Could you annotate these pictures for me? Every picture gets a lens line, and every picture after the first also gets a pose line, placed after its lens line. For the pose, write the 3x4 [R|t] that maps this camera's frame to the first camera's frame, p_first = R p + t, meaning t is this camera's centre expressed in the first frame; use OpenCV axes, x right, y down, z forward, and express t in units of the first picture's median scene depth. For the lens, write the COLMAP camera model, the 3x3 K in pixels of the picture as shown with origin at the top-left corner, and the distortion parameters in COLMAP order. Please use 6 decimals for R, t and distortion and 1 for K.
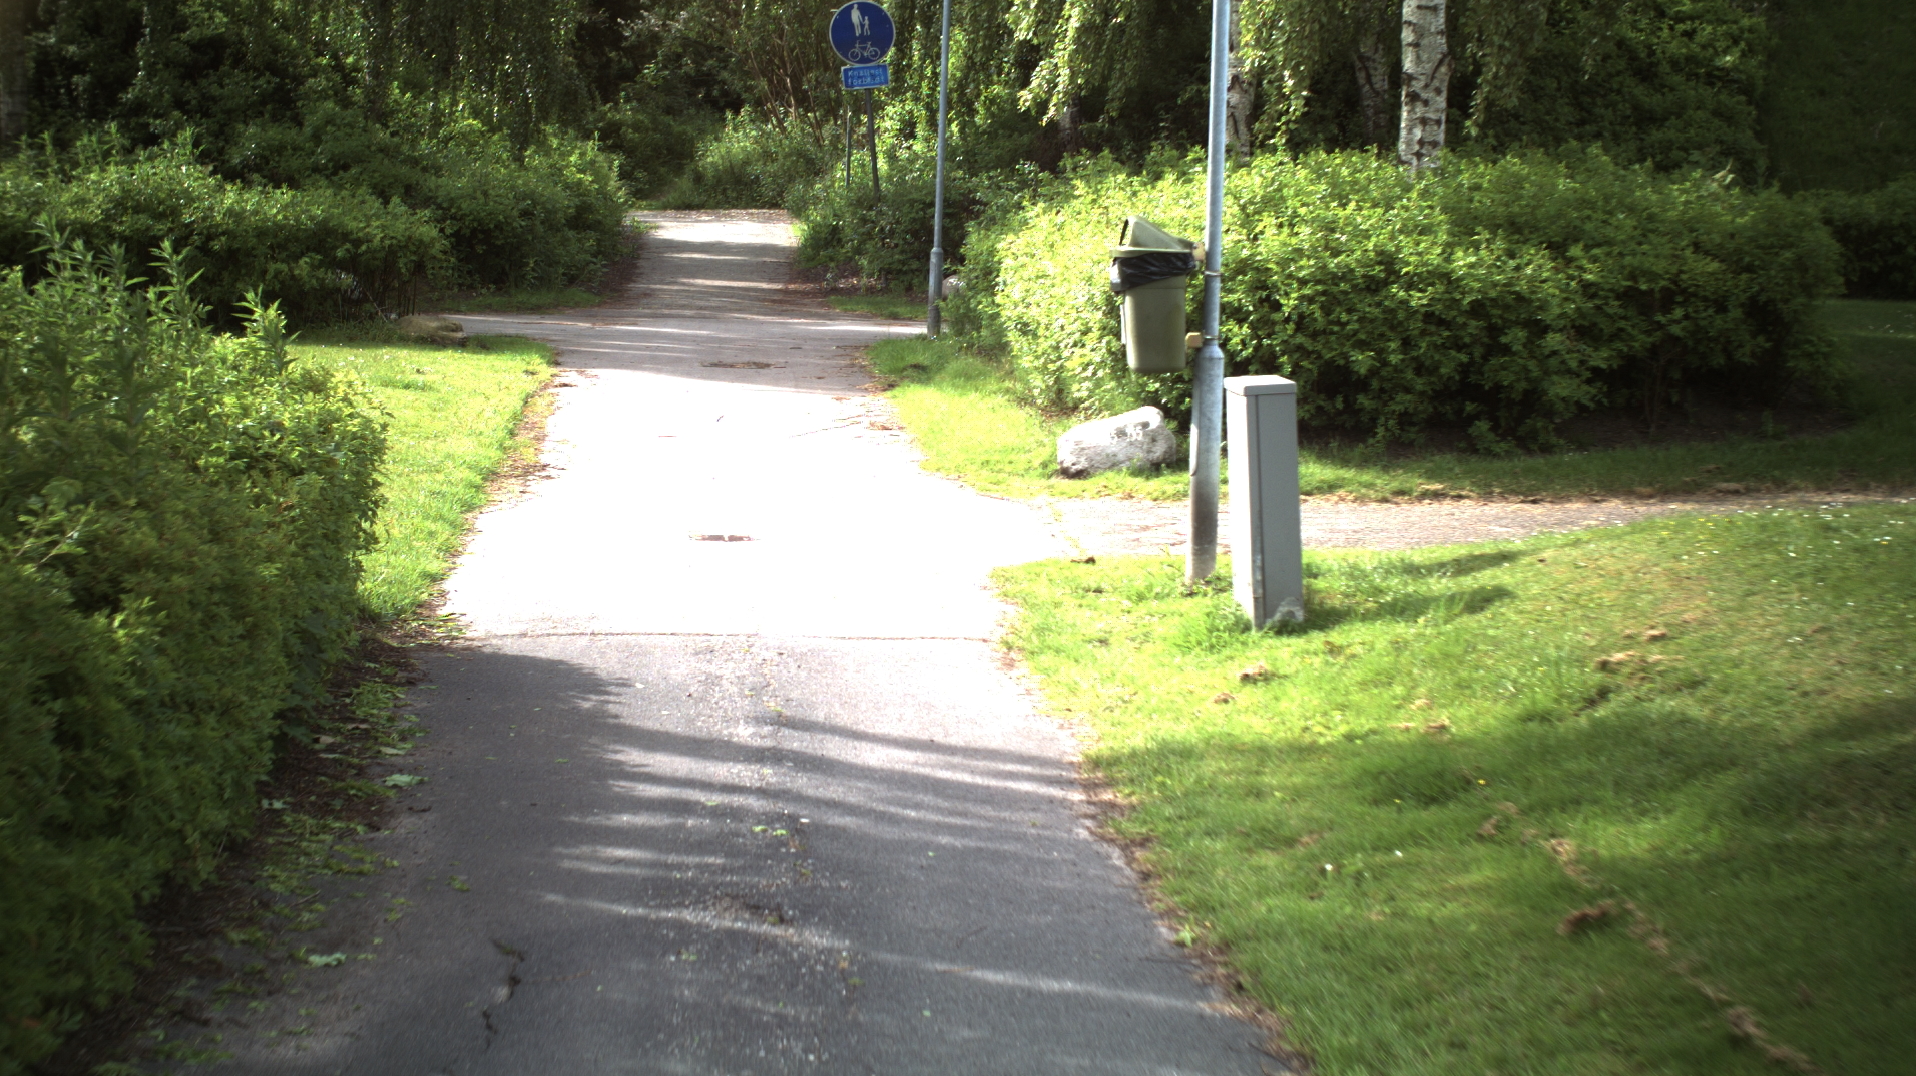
lens RADIAL K [[3567.0, 0, 958.0], [0, 3567.0, 538.0], [0, 0, 1]] dist [-0.280299, 0.332419]
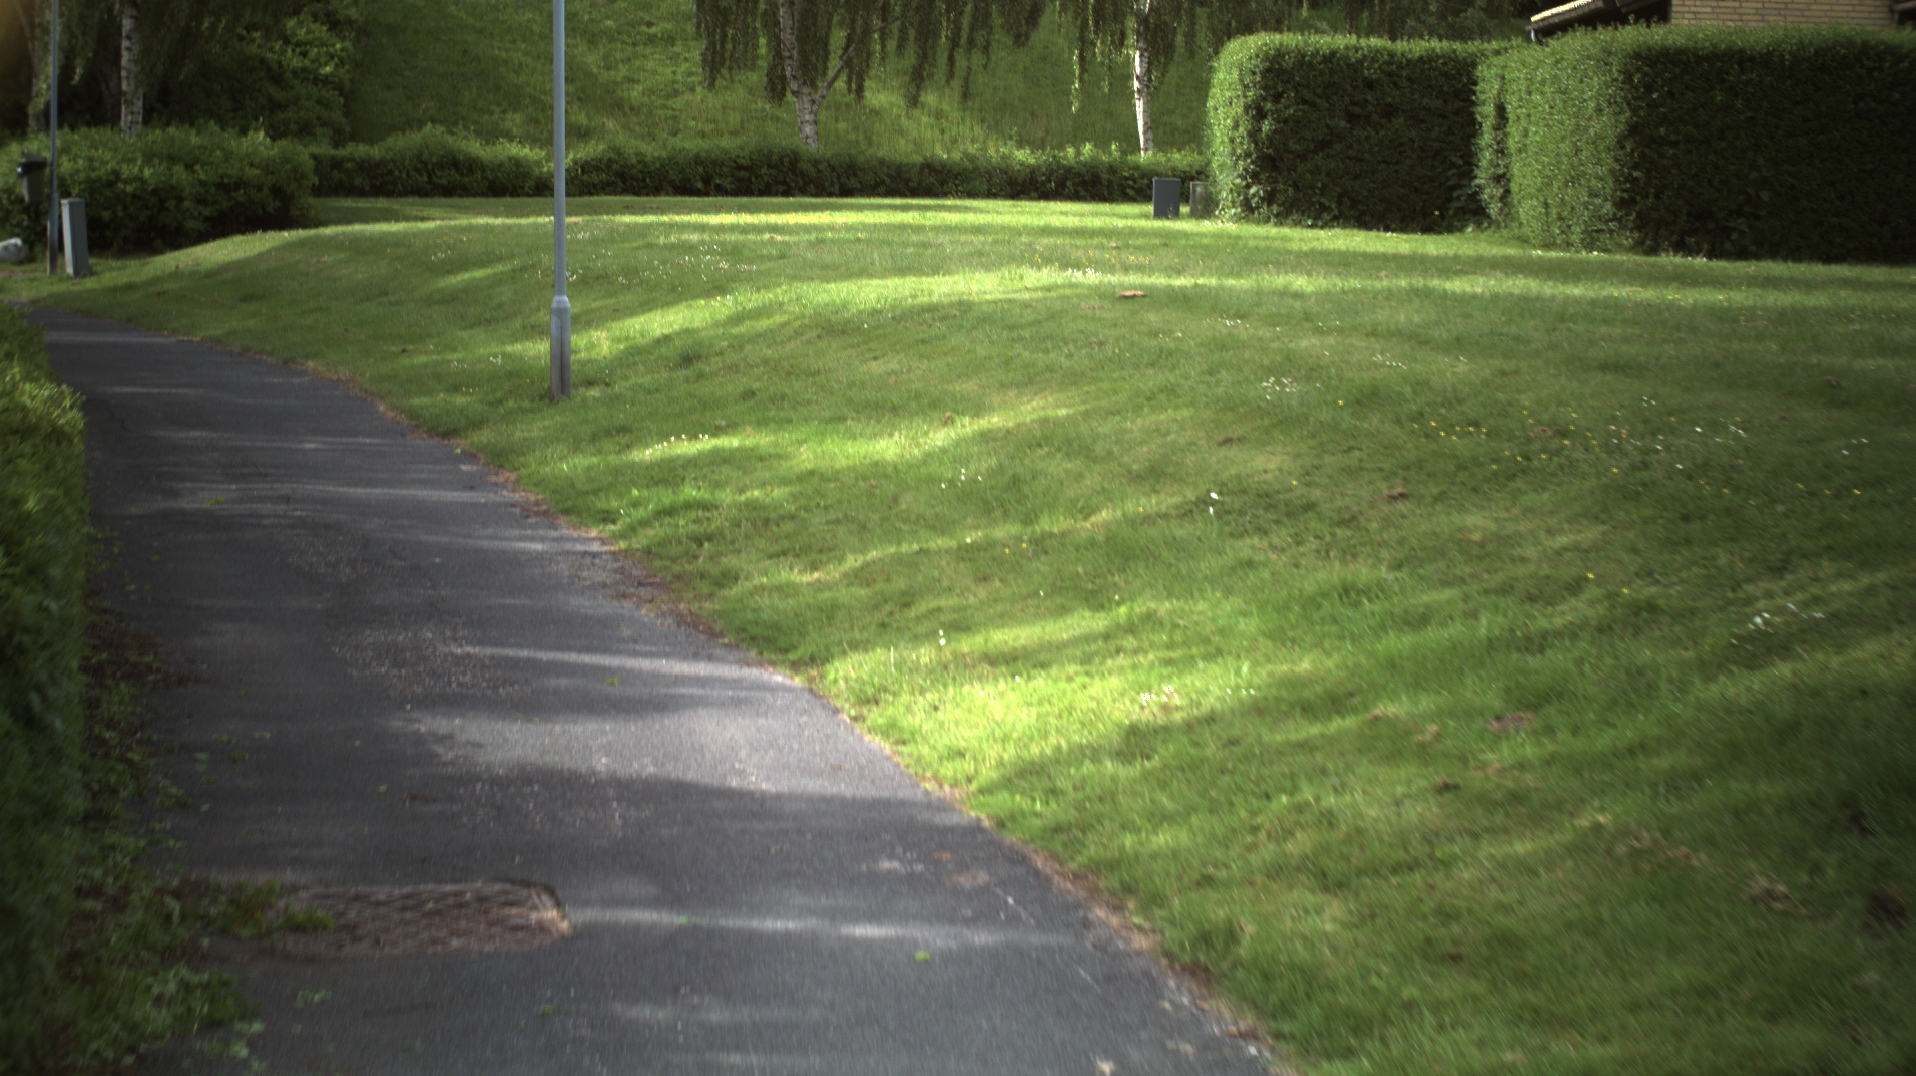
lens RADIAL K [[3567.0, 0, 958.0], [0, 3567.0, 538.0], [0, 0, 1]] dist [-0.280299, 0.332419]
pose [[0.939429, -0.044360, 0.339860, -0.124762], [0.042484, 0.999013, 0.012963, 0.126563], [-0.340100, 0.002261, 0.940387, -1.107970]]
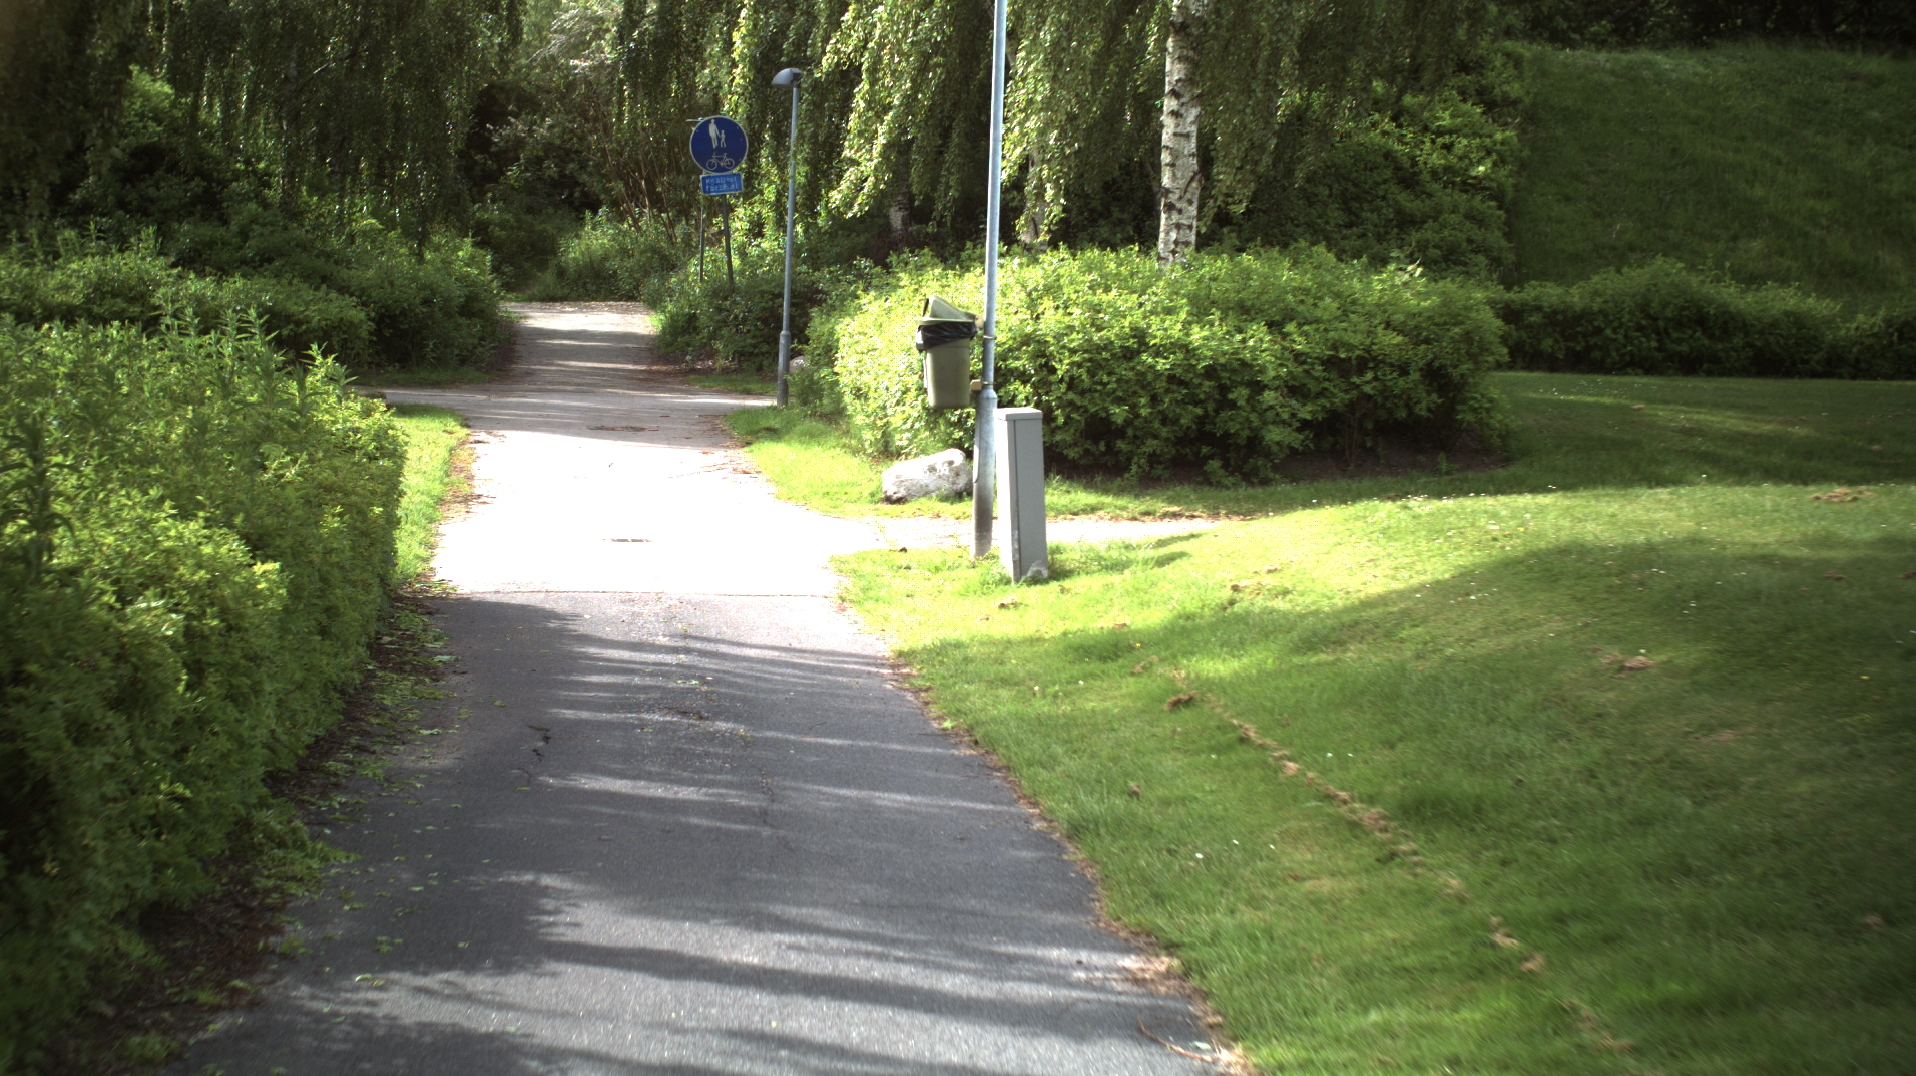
lens RADIAL K [[3567.0, 0, 958.0], [0, 3567.0, 538.0], [0, 0, 1]] dist [-0.280299, 0.332419]
pose [[0.998997, 0.001361, 0.044763, -0.001809], [-0.000137, 0.999626, -0.027347, 0.024439], [-0.044784, 0.027313, 0.998623, -0.226190]]
